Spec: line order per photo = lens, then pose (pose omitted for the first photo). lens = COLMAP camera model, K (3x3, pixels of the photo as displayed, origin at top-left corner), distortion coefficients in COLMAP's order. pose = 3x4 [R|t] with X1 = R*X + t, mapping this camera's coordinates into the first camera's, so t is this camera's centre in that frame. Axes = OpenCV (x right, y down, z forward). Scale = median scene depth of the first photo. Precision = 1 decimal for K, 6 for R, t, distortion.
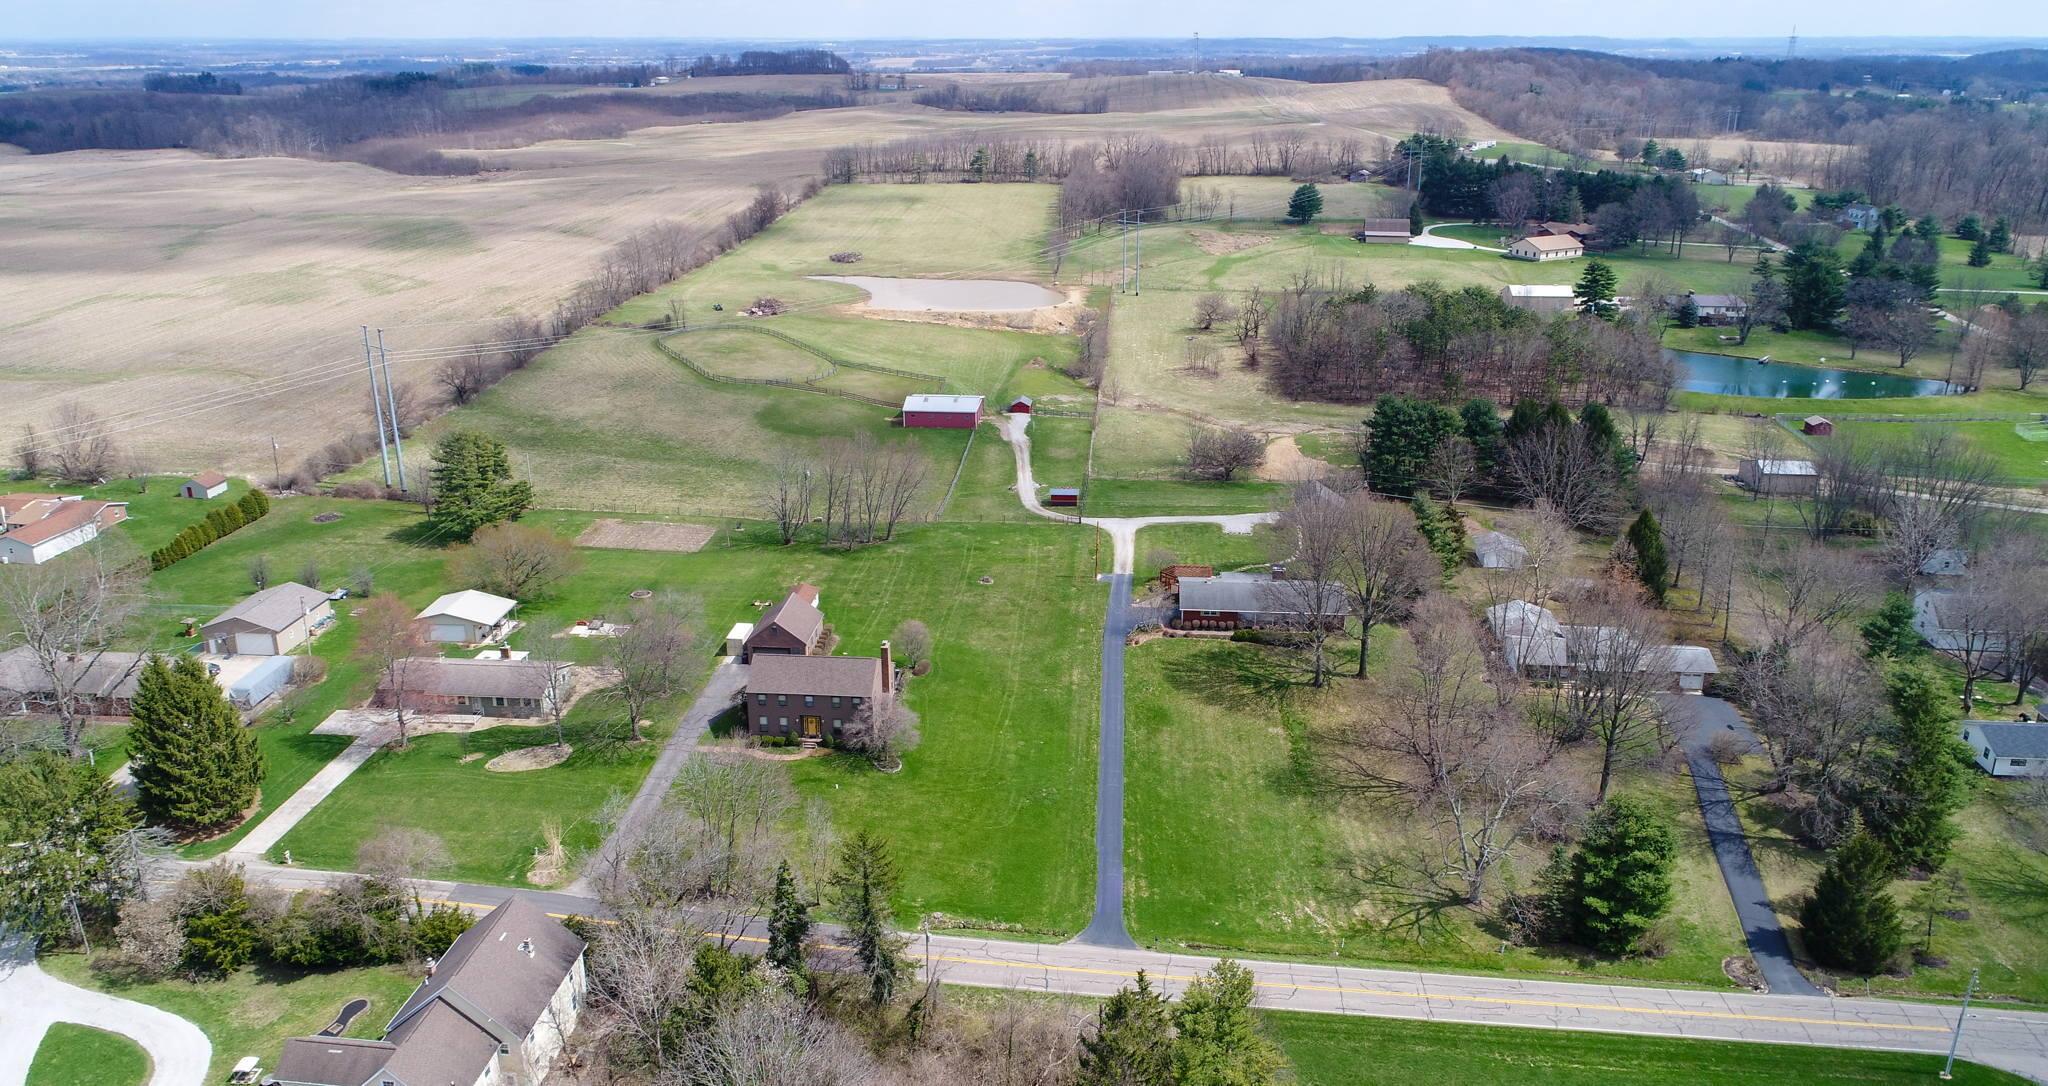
lens RADIAL K [[1396.3, 0, 1024.0], [0, 1396.3, 543.0], [0, 0, 1]] dist [0.001733, -0.000488]
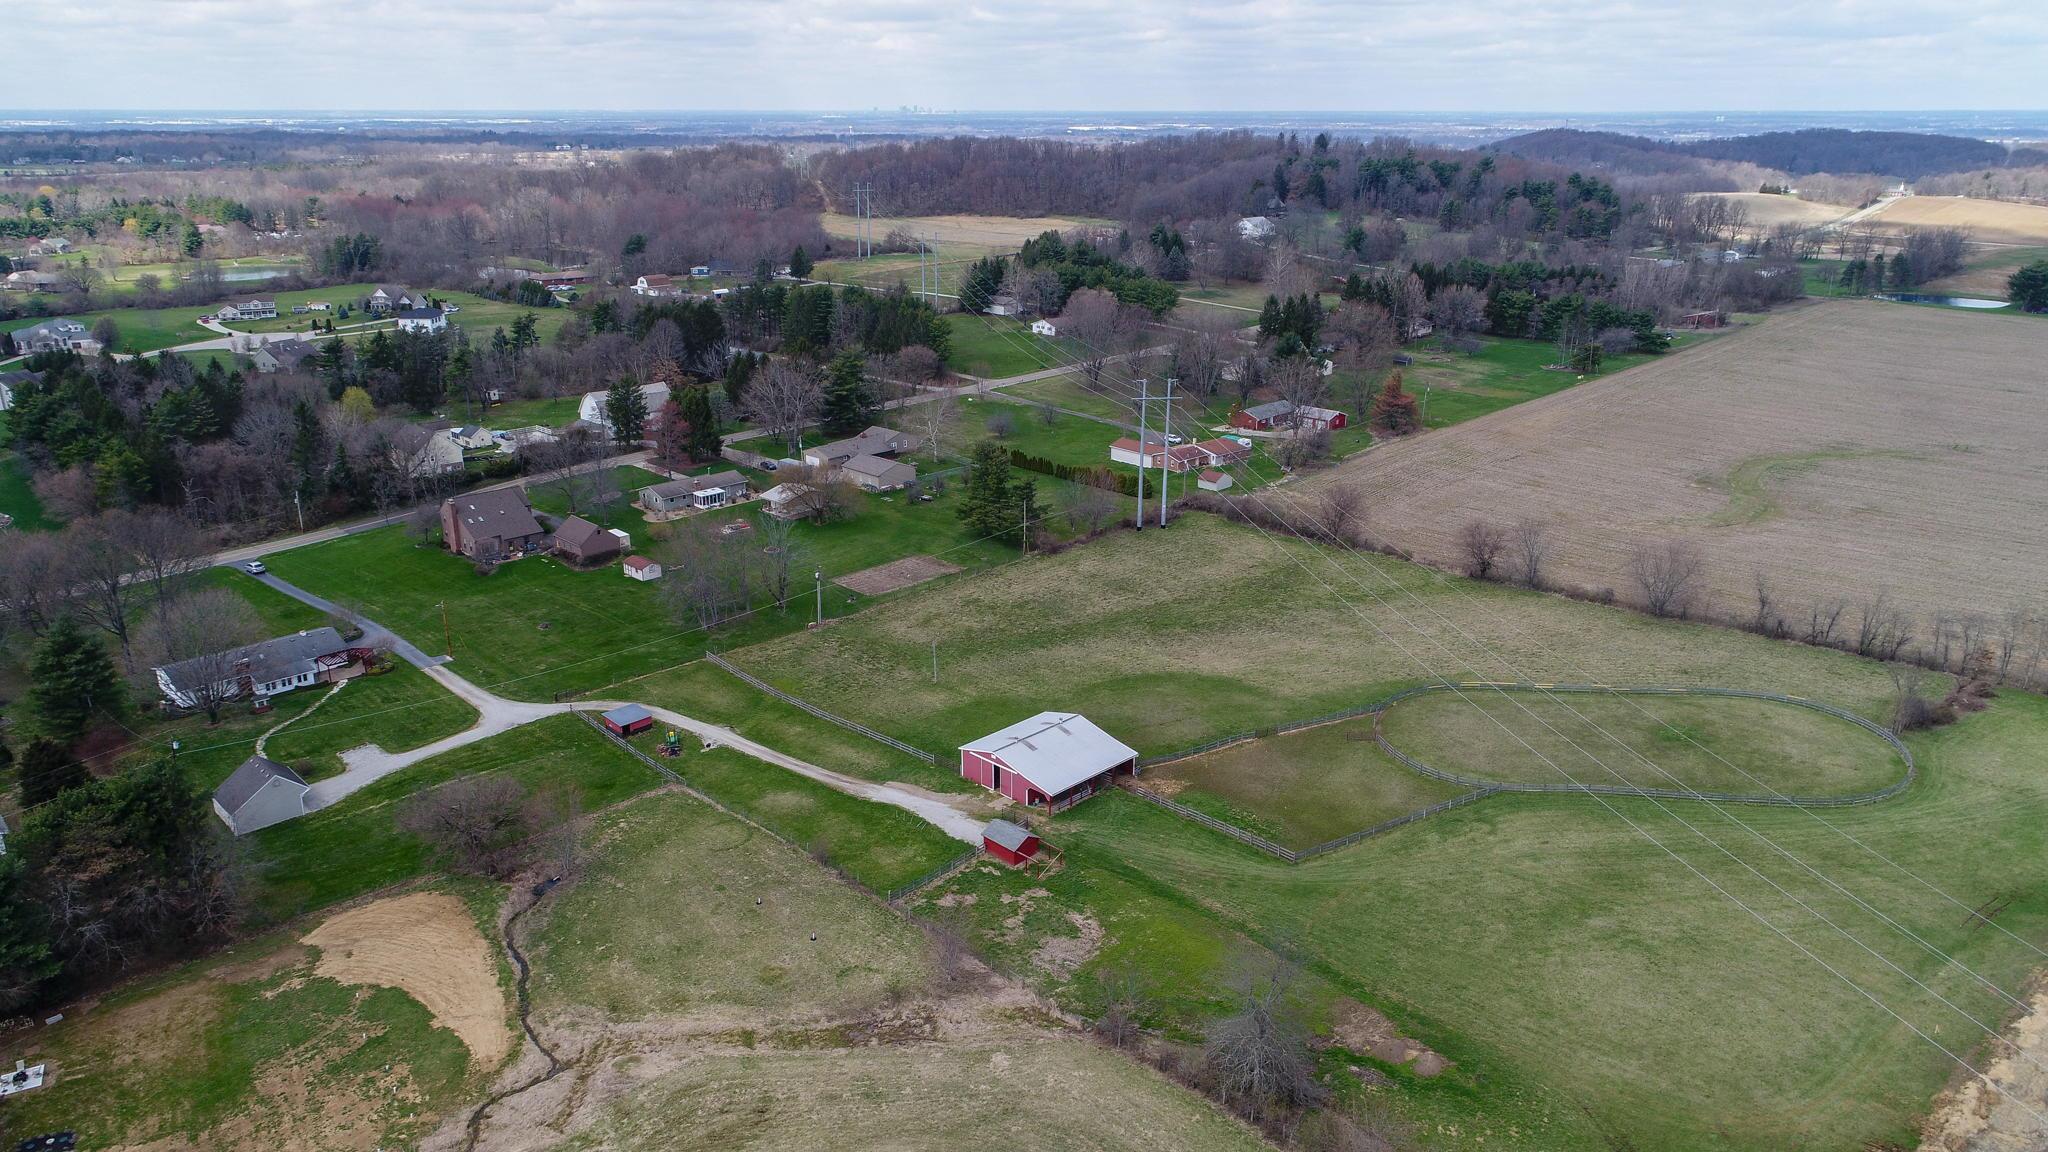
lens RADIAL K [[1410.7, 0, 1024.0], [0, 1410.7, 576.0], [0, 0, 1]] dist [0.001828, -0.000402]
pose [[-0.646655, 0.241002, -0.723710, 0.454419], [-0.261610, 0.821158, 0.507208, -0.579512], [0.716518, 0.517318, -0.467957, 1.563361]]
